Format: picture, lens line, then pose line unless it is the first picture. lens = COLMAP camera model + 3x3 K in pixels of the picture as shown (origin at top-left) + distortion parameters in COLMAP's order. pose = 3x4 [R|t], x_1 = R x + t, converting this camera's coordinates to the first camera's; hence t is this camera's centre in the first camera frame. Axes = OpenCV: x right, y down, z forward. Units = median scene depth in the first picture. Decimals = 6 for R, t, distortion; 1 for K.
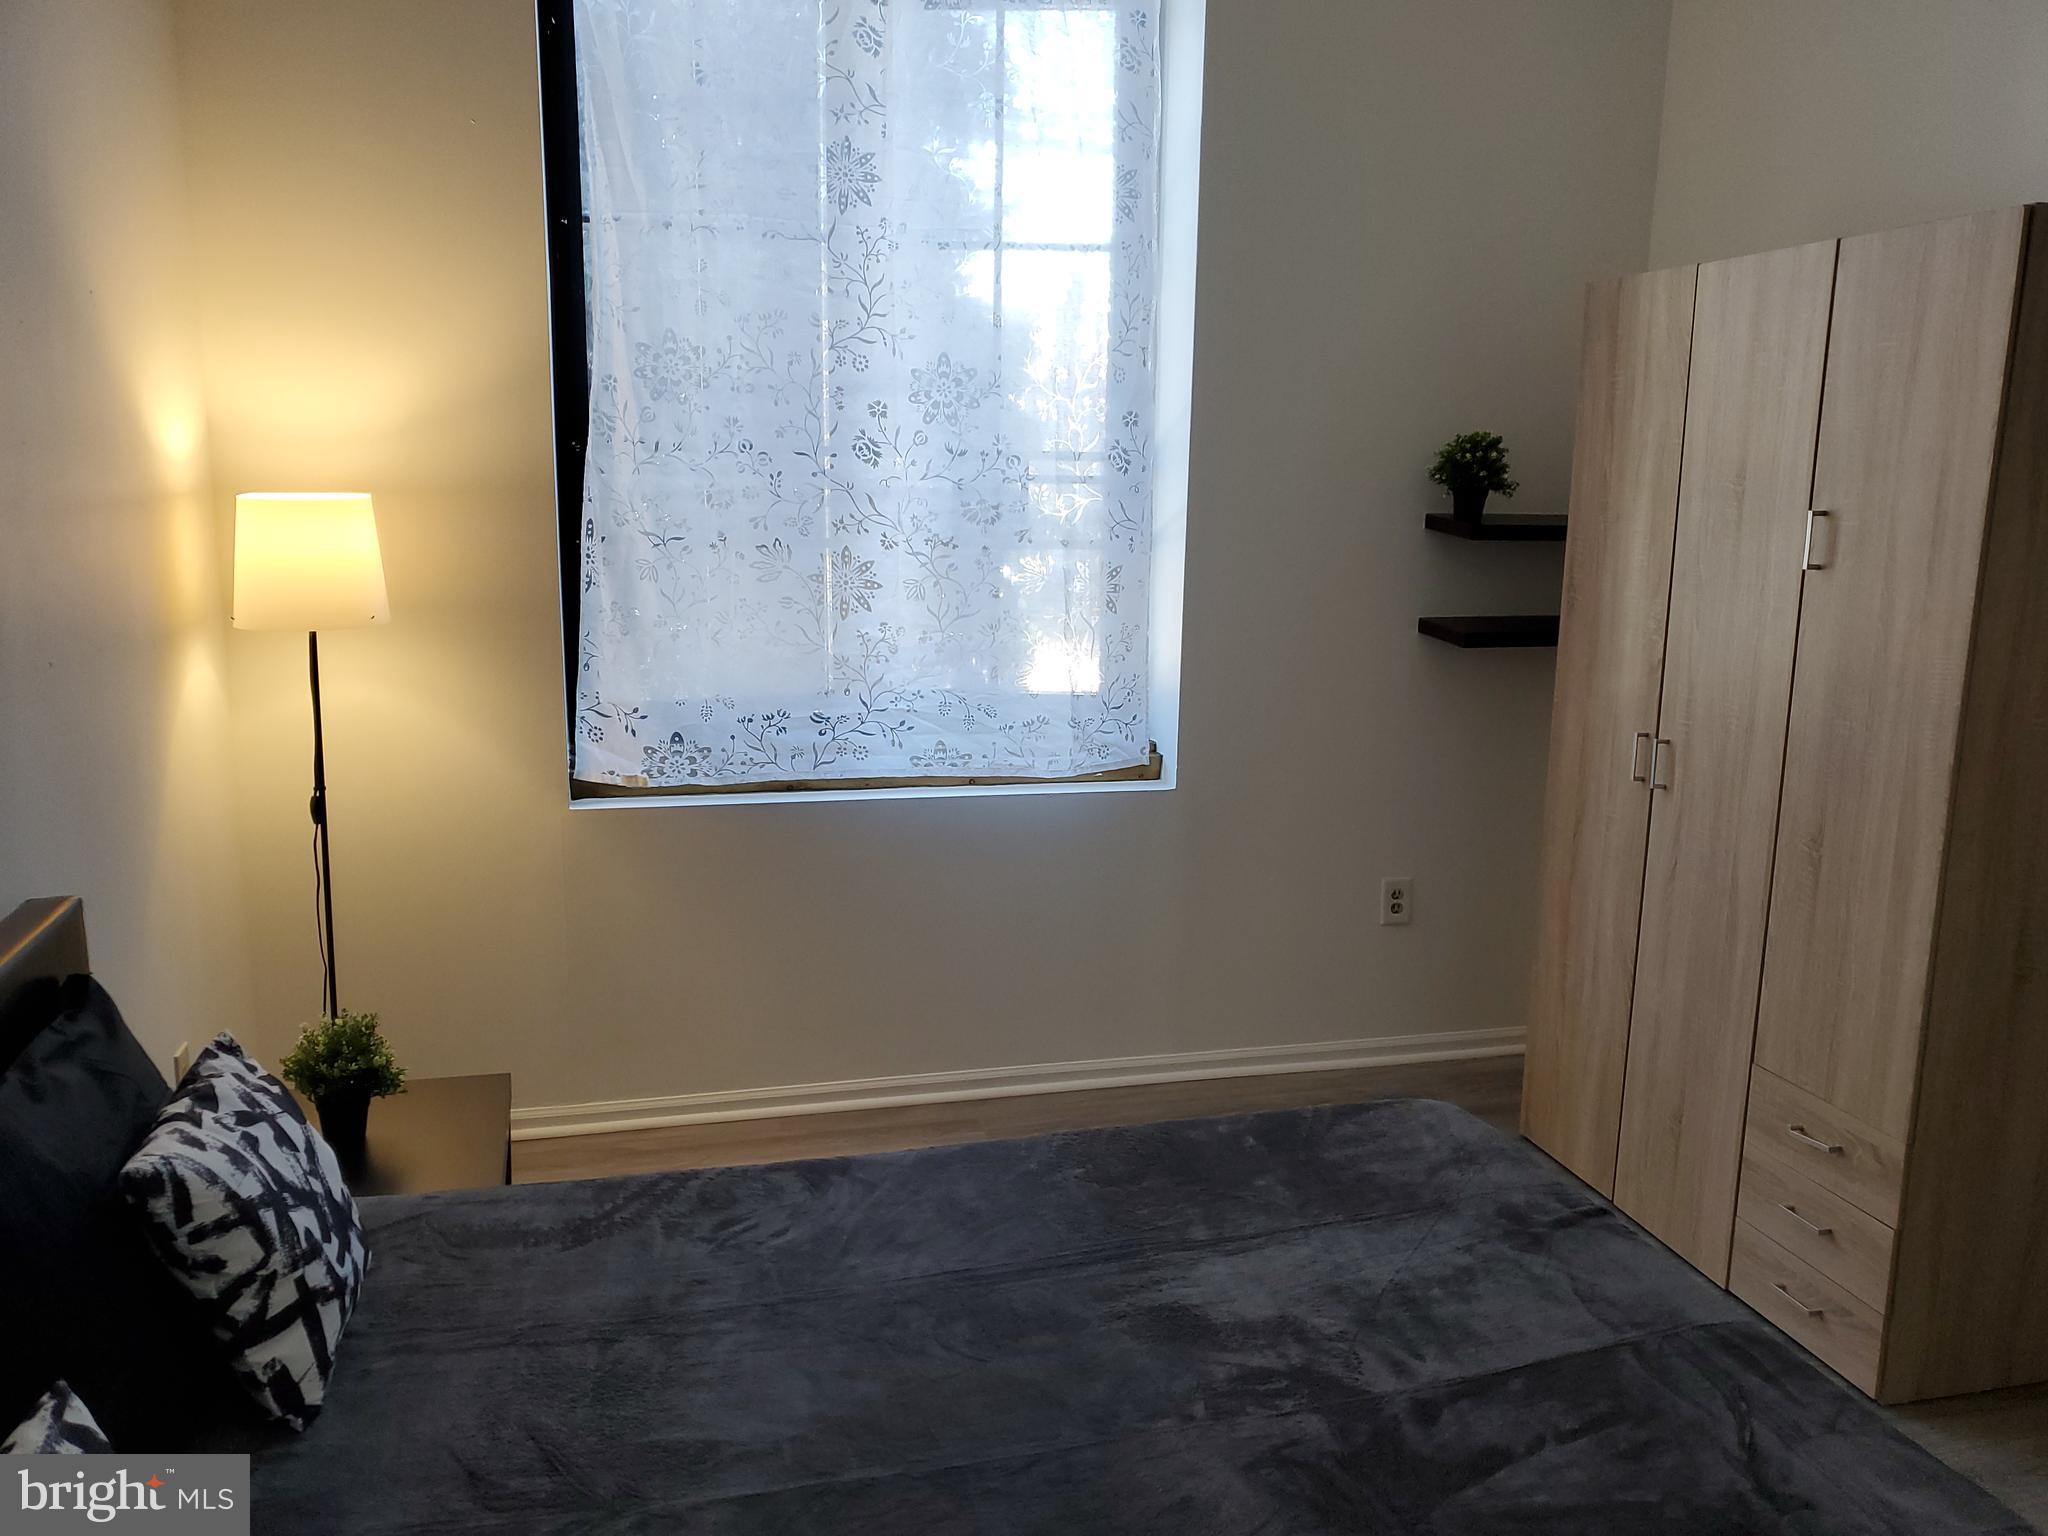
lens RADIAL K [[1616.3, 0, 1024.0], [0, 1616.3, 768.0], [0, 0, 1]] dist [0.095329, -0.006079]
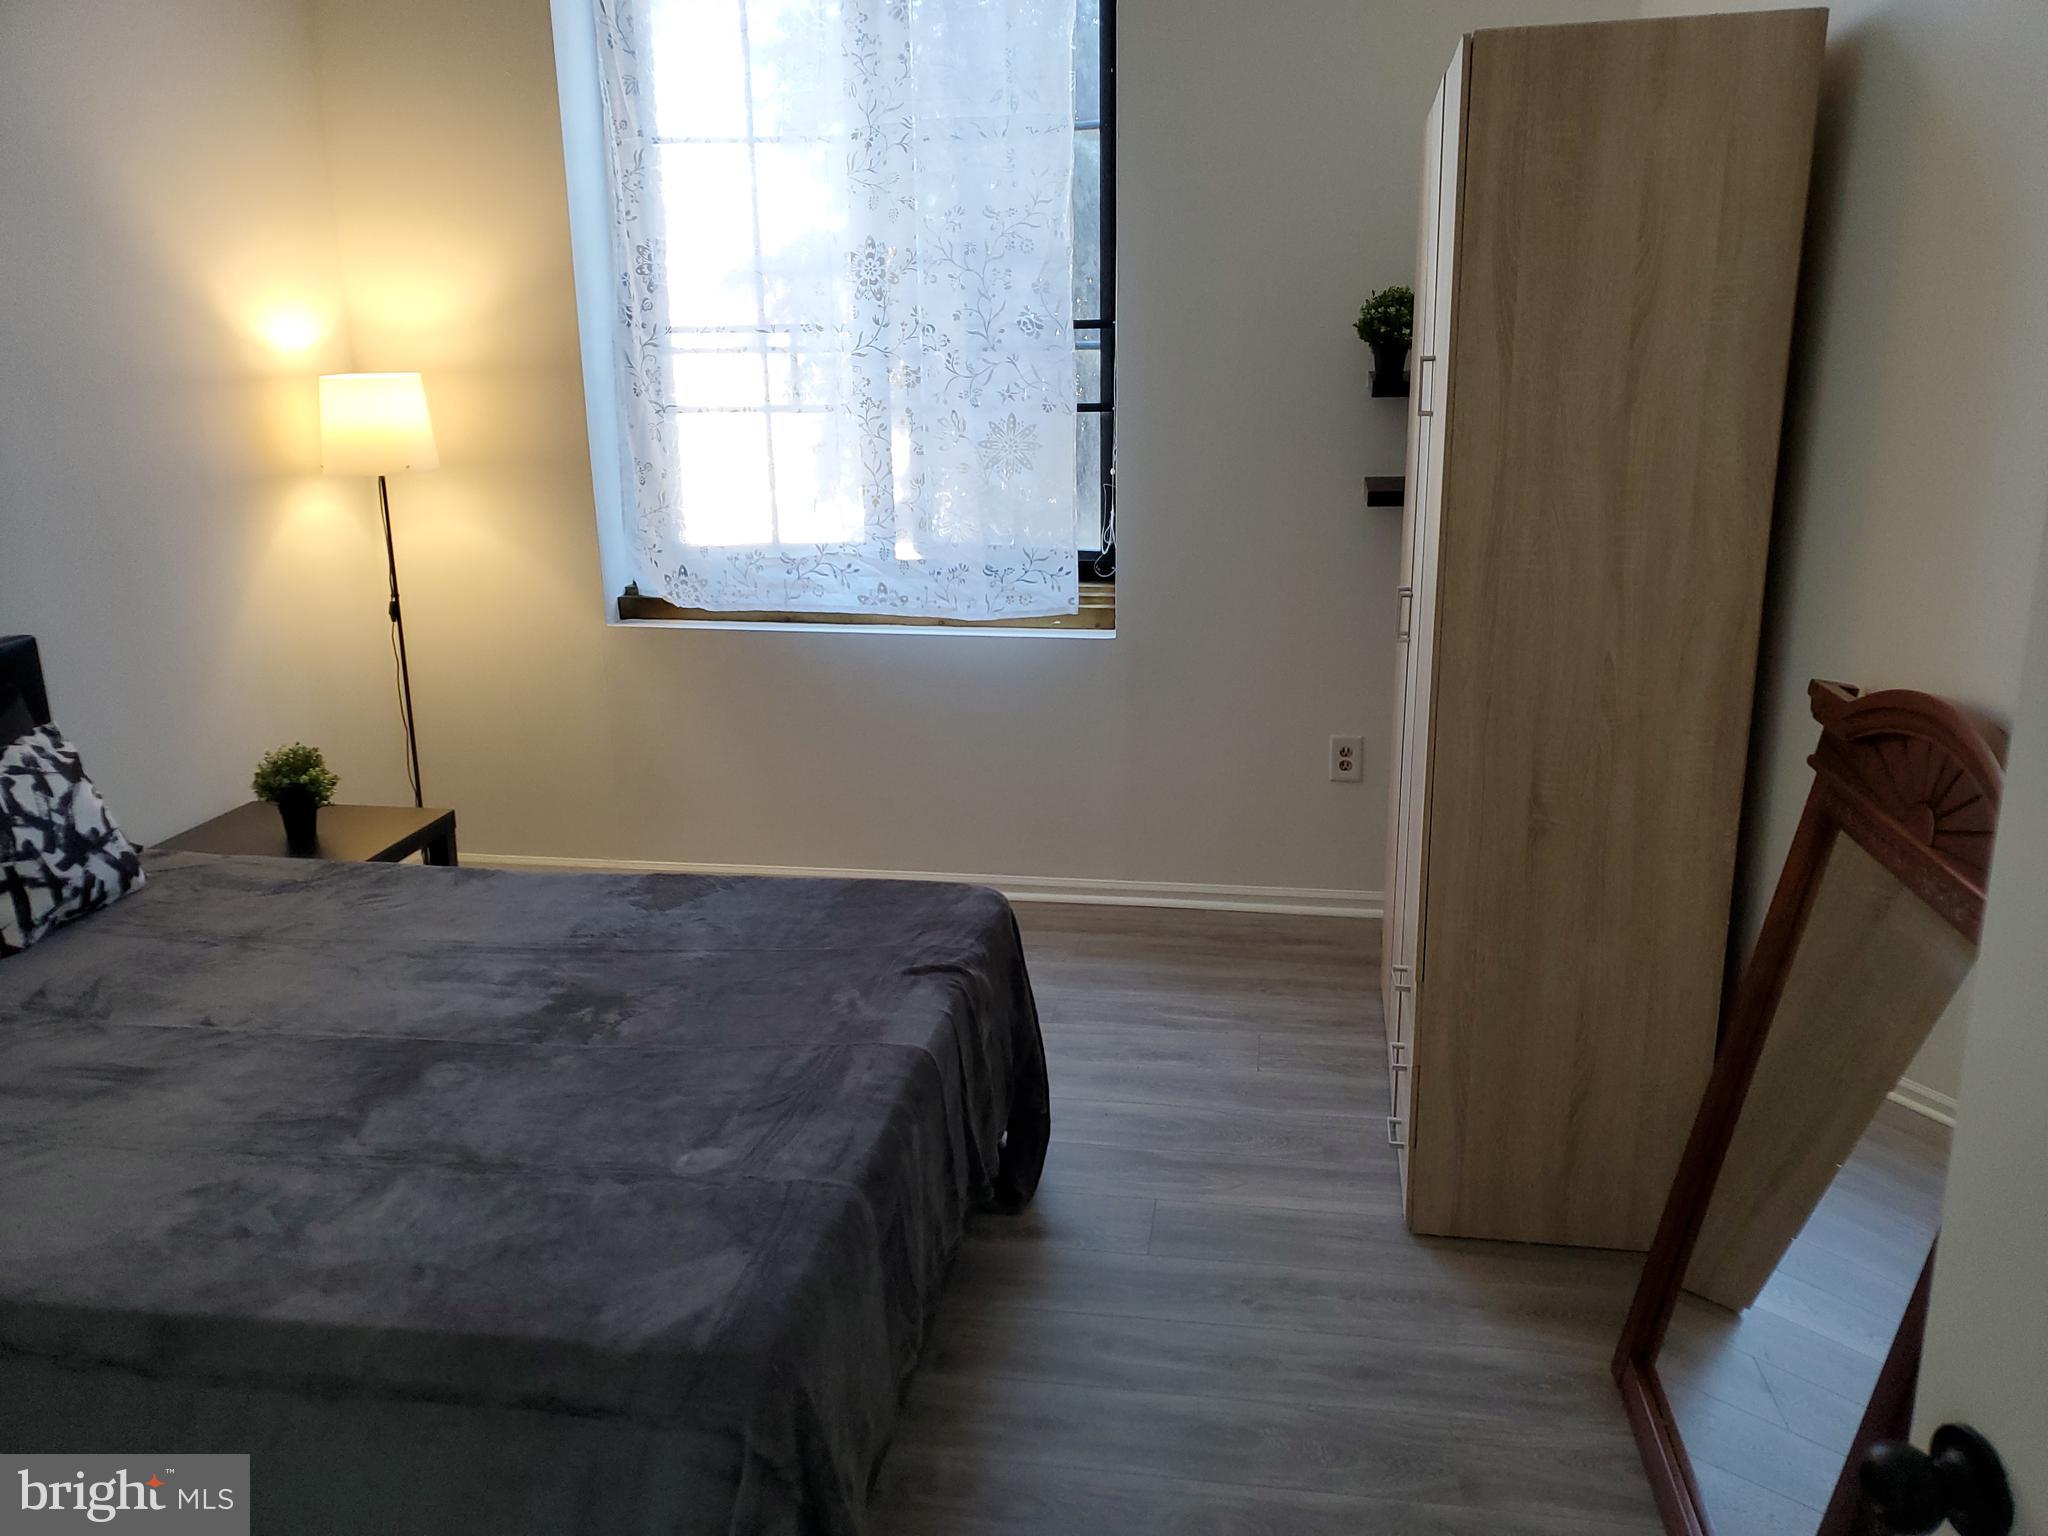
lens RADIAL K [[1616.3, 0, 1024.0], [0, 1616.3, 768.0], [0, 0, 1]] dist [0.095329, -0.006079]
pose [[0.914821, 0.077903, -0.396274, 0.547886], [-0.050013, 0.995519, 0.080251, 0.018326], [0.400750, -0.053596, 0.914618, -0.034579]]
